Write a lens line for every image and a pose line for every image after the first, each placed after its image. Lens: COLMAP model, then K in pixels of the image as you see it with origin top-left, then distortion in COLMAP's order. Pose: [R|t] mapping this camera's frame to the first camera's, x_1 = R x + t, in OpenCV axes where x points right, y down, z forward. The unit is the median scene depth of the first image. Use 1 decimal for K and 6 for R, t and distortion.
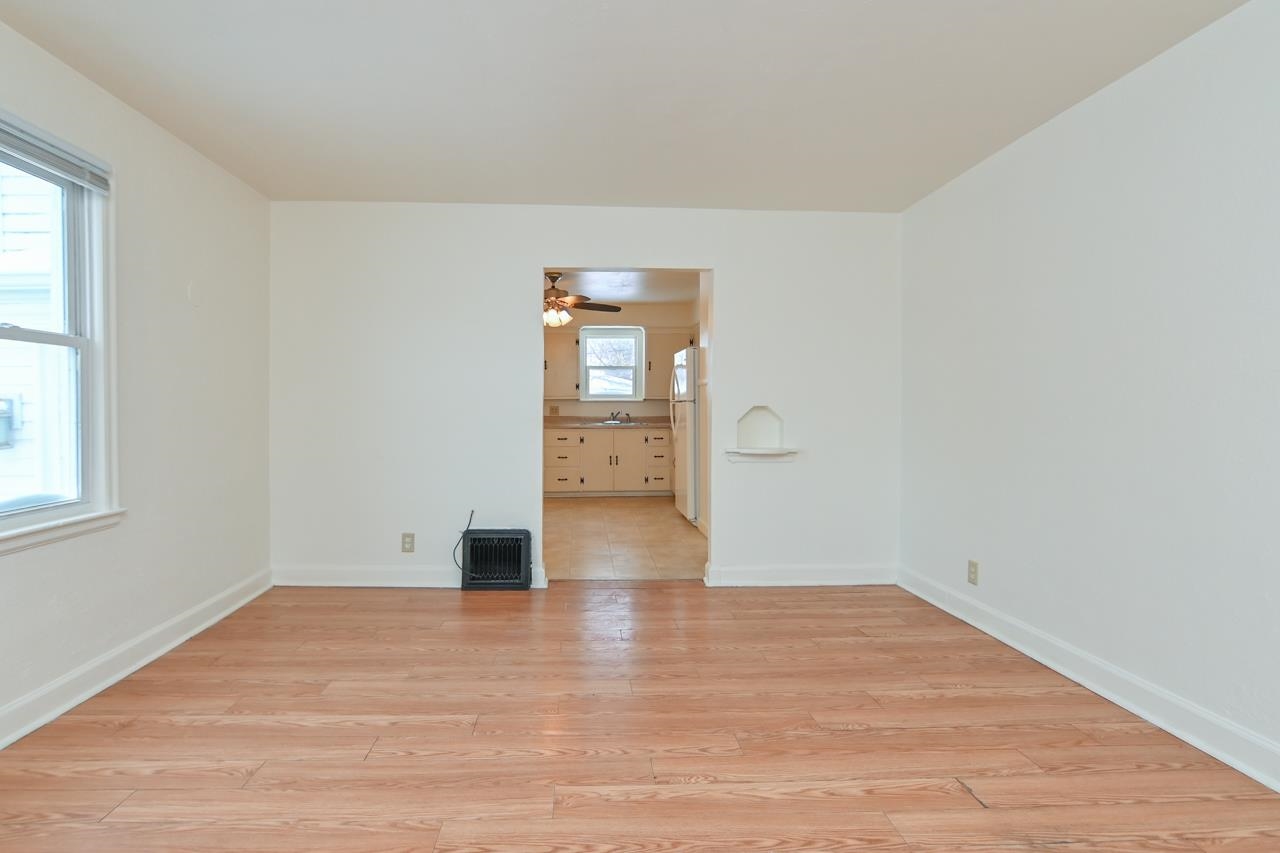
lens RADIAL K [[664.1, 0, 640.0], [0, 664.1, 426.5], [0, 0, 1]] dist [-0.018838, 0.000852]
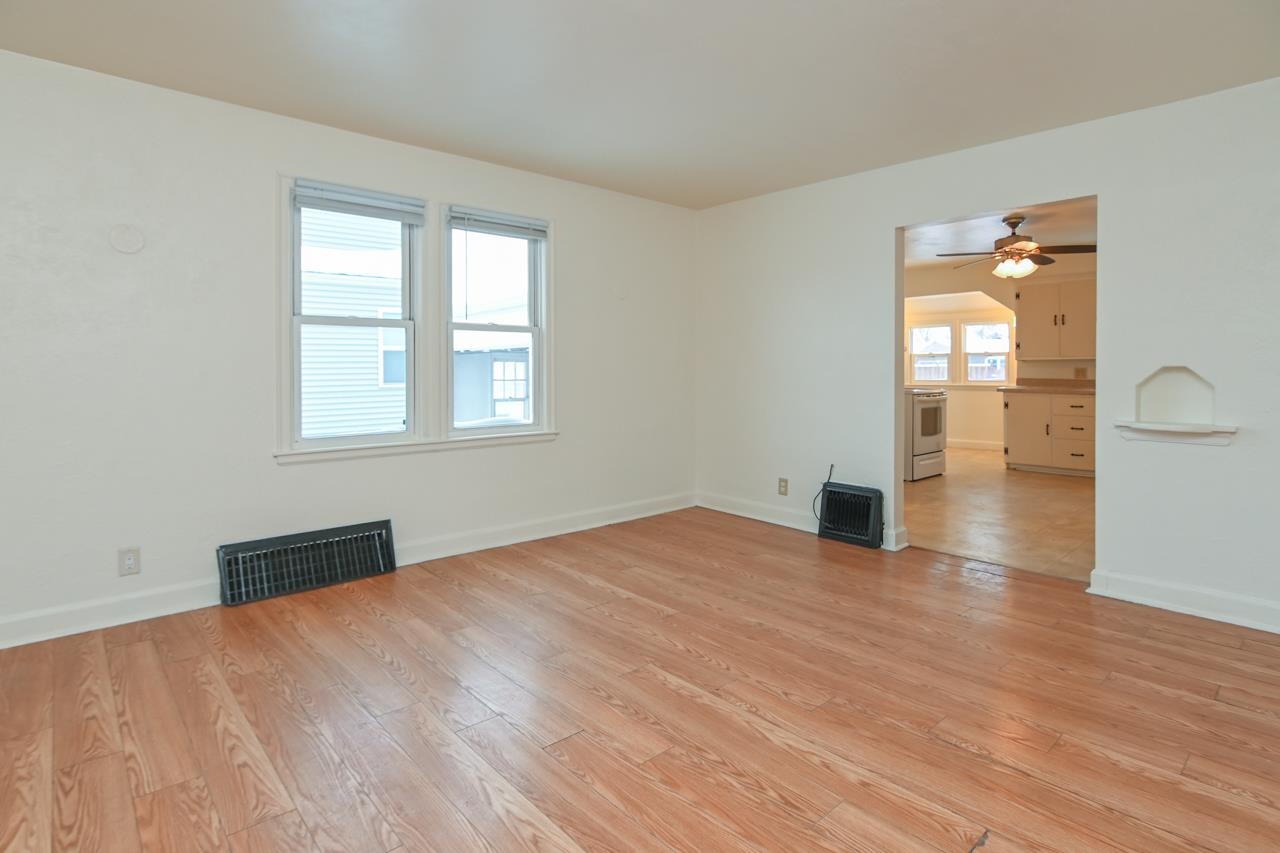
lens RADIAL K [[676.9, 0, 643.3], [0, 676.9, 380.4], [0, 0, 1]] dist [-0.015706, 0.003444]
pose [[0.627540, 0.012128, -0.778490, 0.488545], [-0.022130, 0.999753, -0.002264, -0.000511], [0.778270, 0.018649, 0.627653, 0.088136]]
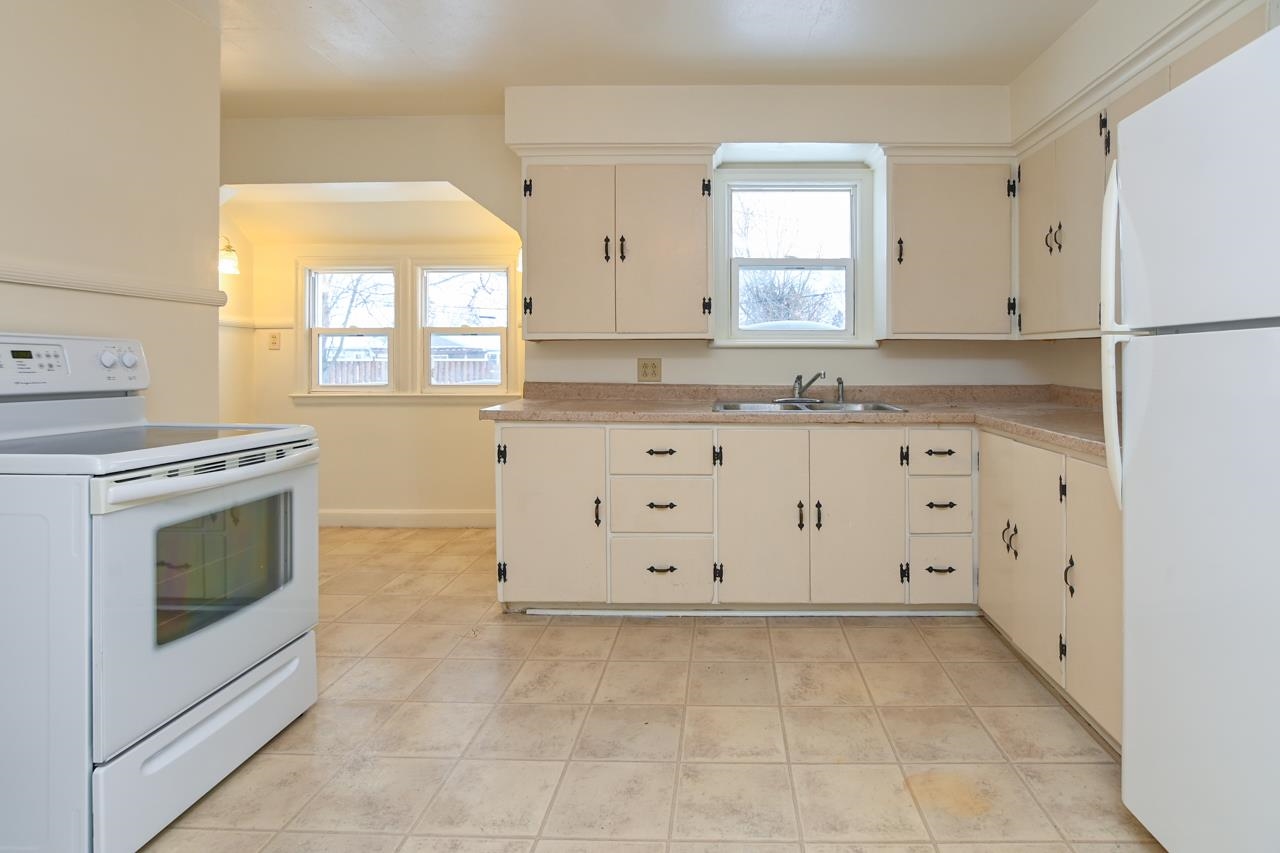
lens RADIAL K [[688.2, 0, 710.0], [0, 688.2, 353.4], [0, 0, 1]] dist [0.000209, -0.057583]
pose [[0.994181, 0.000263, -0.107723, -0.128389], [-0.004568, 0.999201, -0.039716, -0.045551], [0.107626, 0.039977, 0.993387, 1.559145]]
